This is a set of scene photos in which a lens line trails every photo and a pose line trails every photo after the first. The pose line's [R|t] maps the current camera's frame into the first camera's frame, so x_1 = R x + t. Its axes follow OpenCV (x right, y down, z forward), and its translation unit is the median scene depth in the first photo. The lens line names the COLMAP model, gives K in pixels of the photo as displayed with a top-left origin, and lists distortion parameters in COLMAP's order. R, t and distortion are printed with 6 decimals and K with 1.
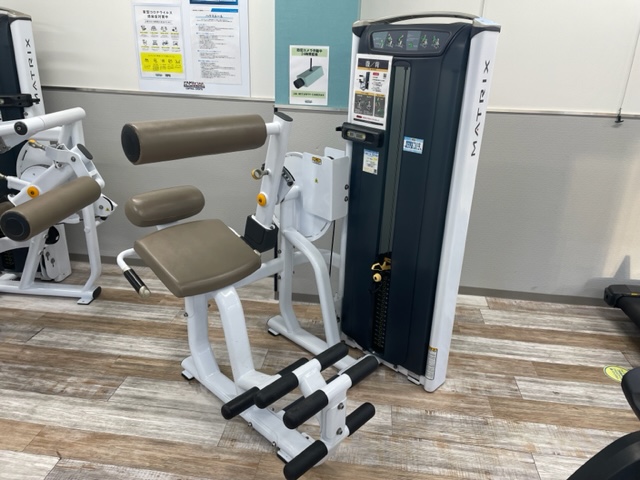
lens RADIAL K [[484.0, 0, 327.8], [0, 484.0, 230.2], [0, 0, 1]] dist [0.086631, -0.114232]
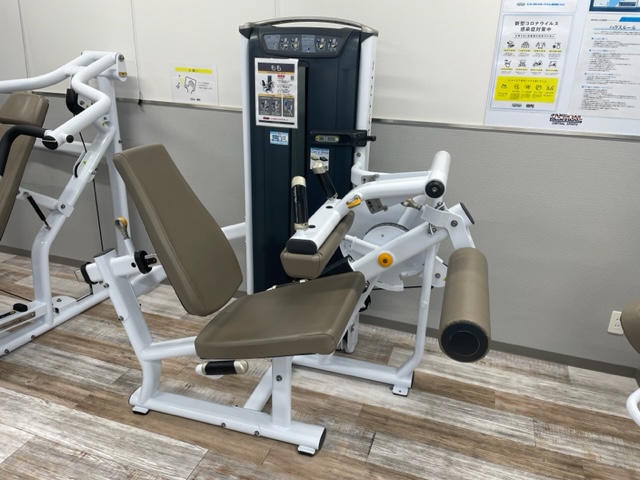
lens RADIAL K [[484.0, 0, 327.8], [0, 484.0, 230.2], [0, 0, 1]] dist [0.086631, -0.114232]
pose [[0.979649, 0.063649, -0.190357, -0.491536], [-0.066731, 0.997723, -0.009818, -0.099758], [0.189298, 0.022321, 0.981666, 0.209963]]
